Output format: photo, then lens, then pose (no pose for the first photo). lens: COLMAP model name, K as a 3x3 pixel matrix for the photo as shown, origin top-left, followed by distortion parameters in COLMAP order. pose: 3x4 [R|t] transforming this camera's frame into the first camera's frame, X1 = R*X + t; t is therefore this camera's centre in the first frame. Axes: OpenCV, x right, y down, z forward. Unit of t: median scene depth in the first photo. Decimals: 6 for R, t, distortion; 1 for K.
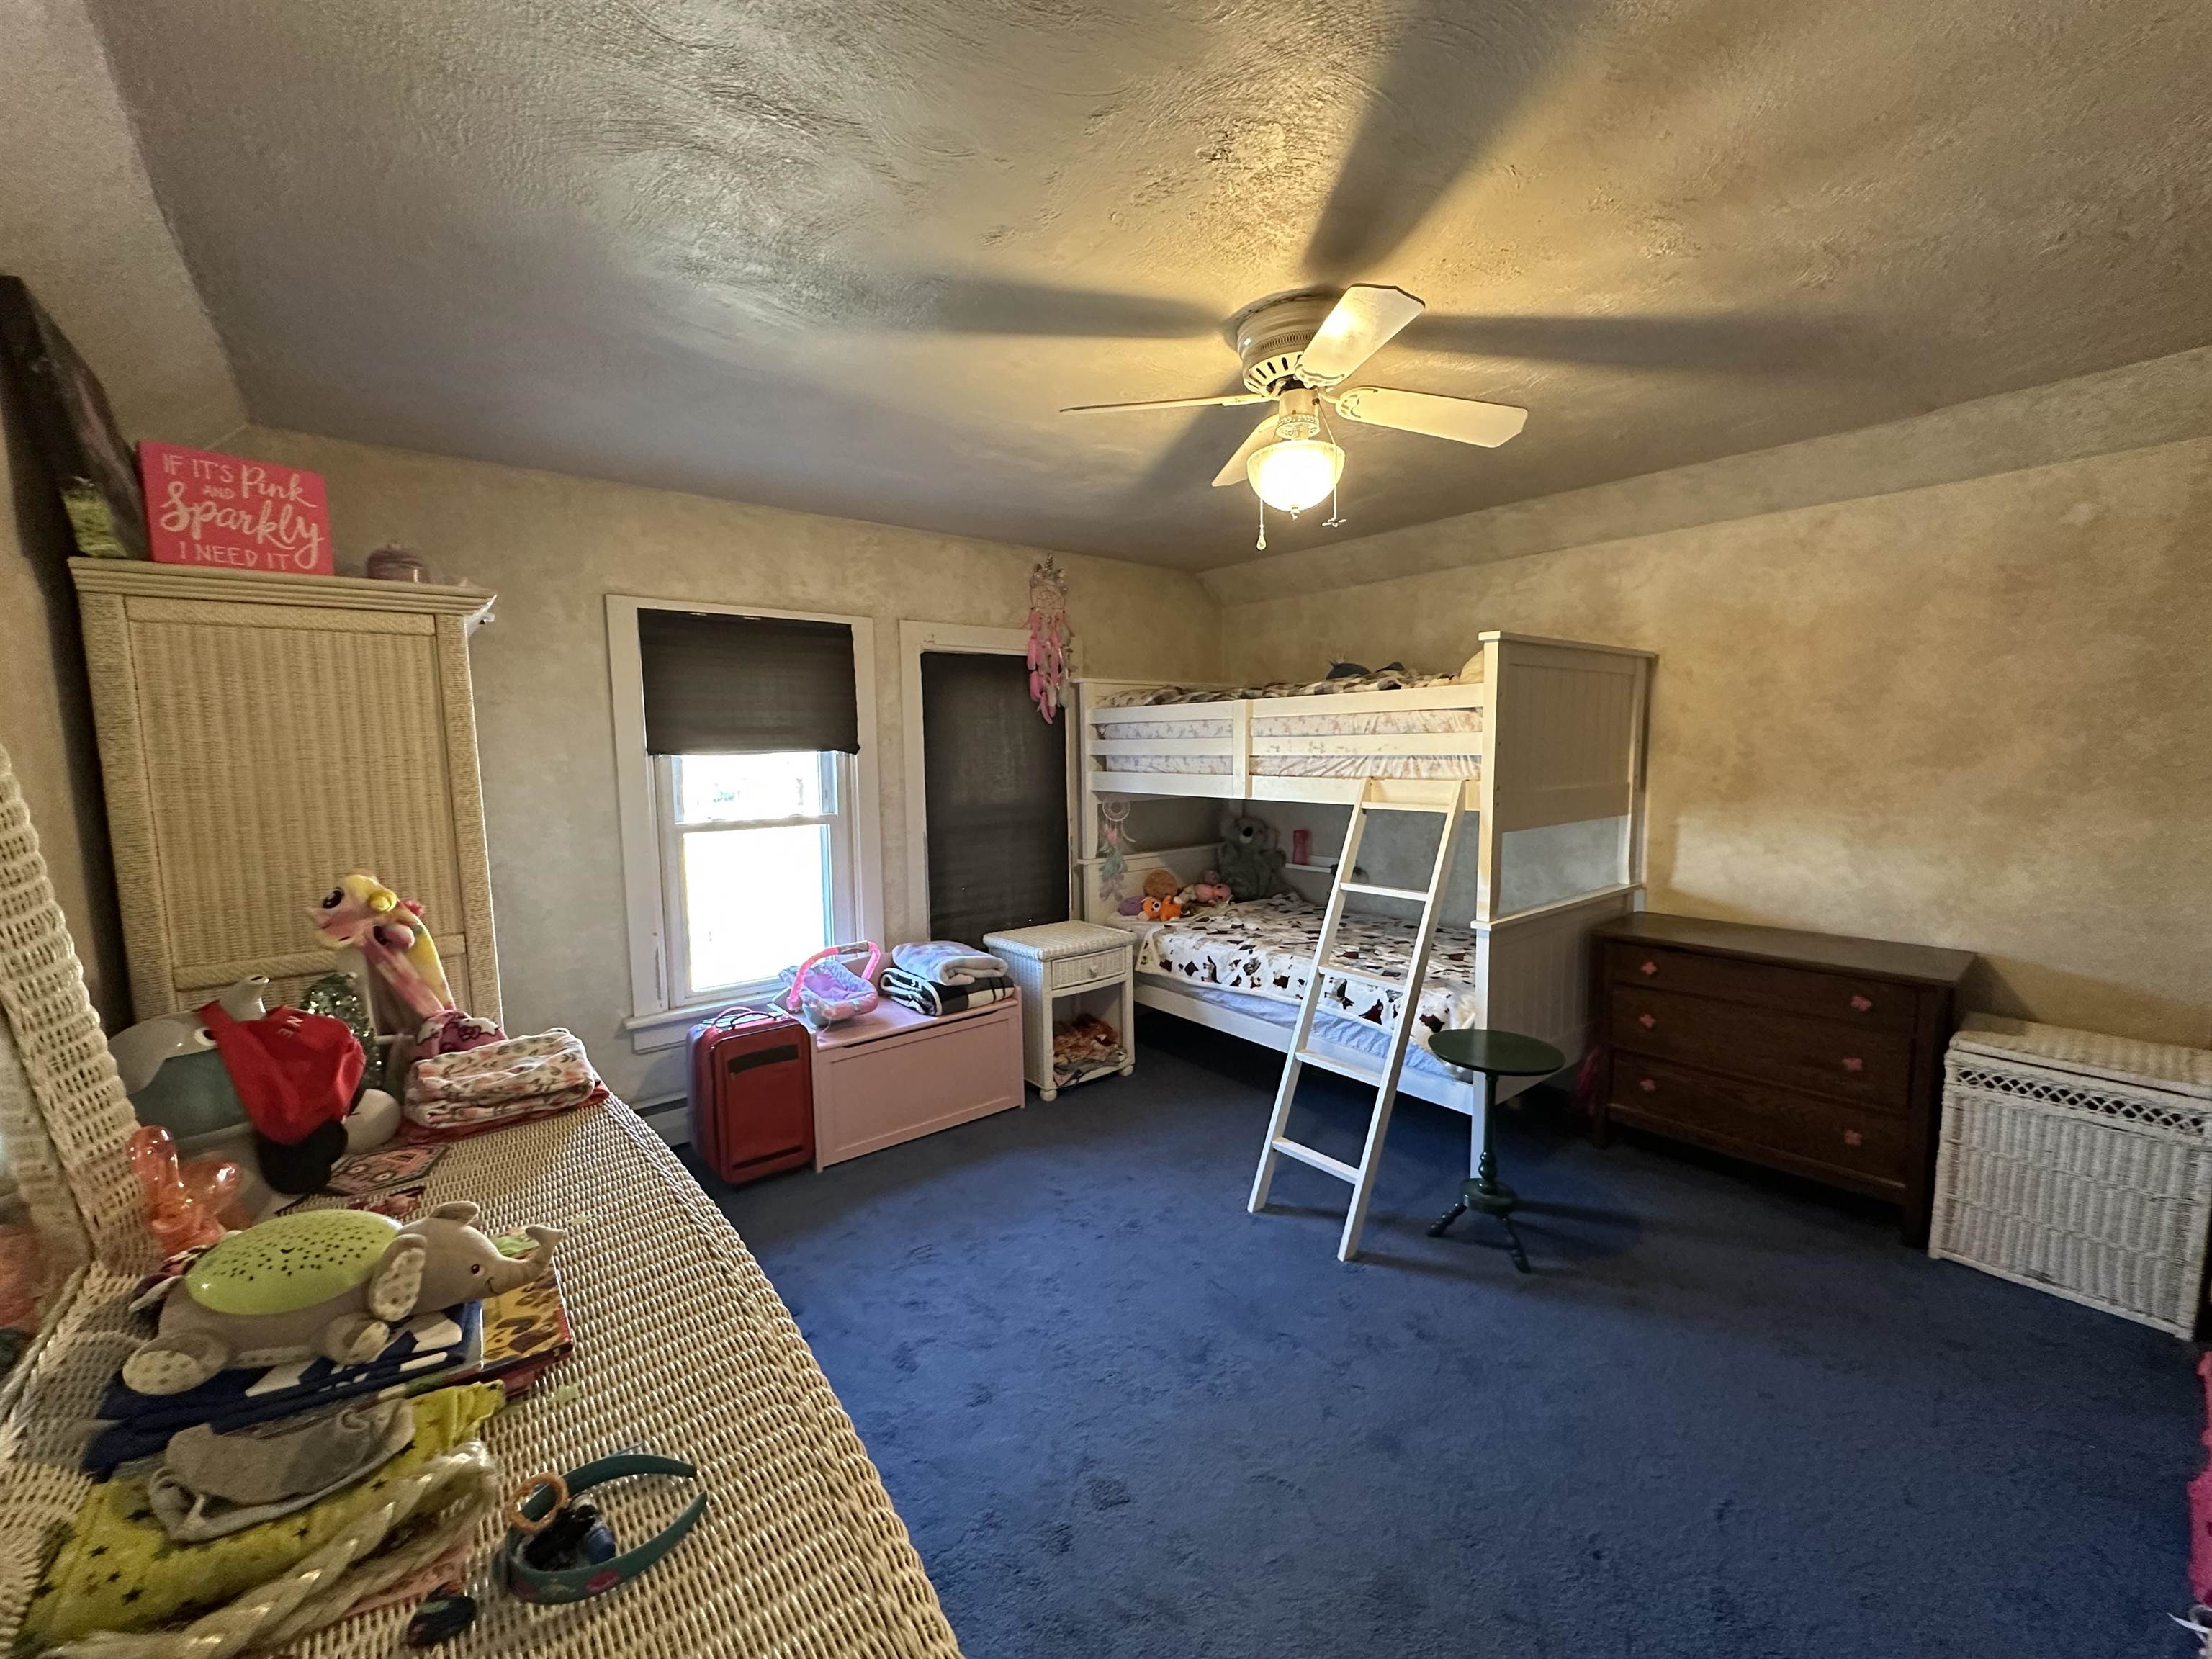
lens RADIAL K [[883.1, 0, 1106.7], [0, 883.1, 832.5], [0, 0, 1]] dist [-0.001422, -0.000007]
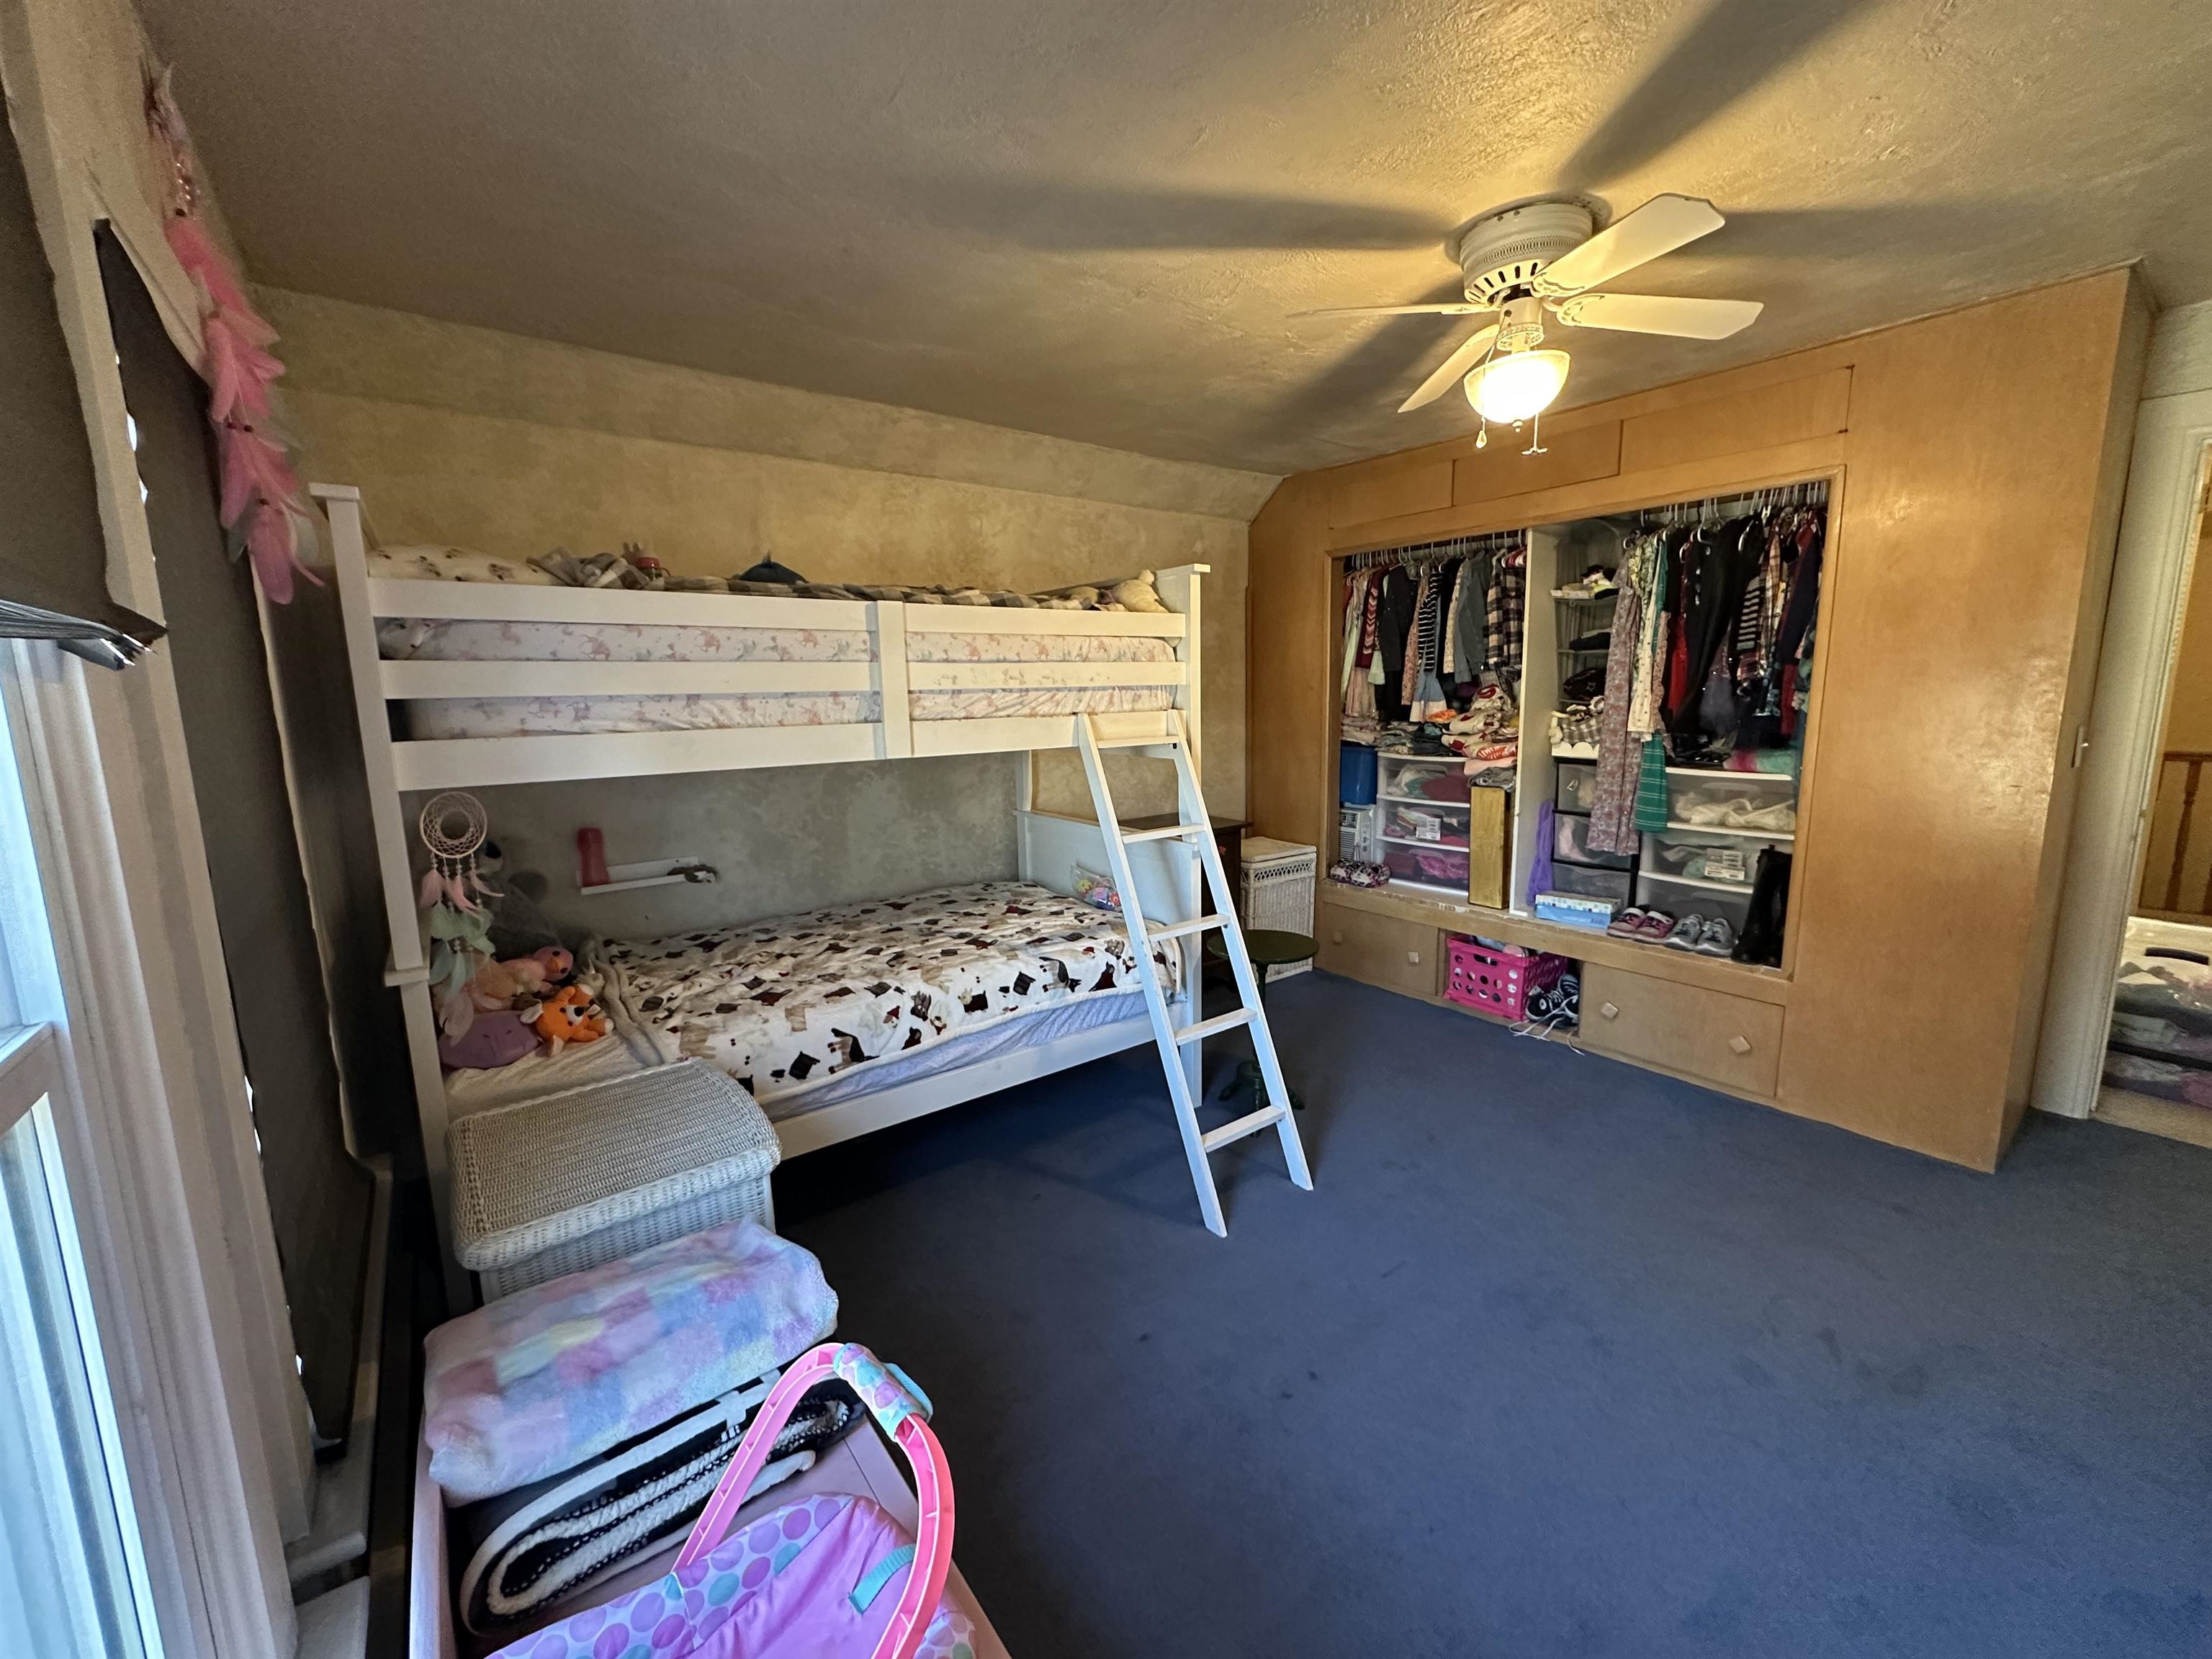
lens RADIAL K [[883.1, 0, 1106.8], [0, 883.1, 832.8], [0, 0, 1]] dist [-0.001422, -0.000007]
pose [[0.027712, -0.147236, 0.988713, -0.493236], [0.119372, 0.982503, 0.142965, -0.059722], [-0.992463, 0.114063, 0.044803, 0.840048]]
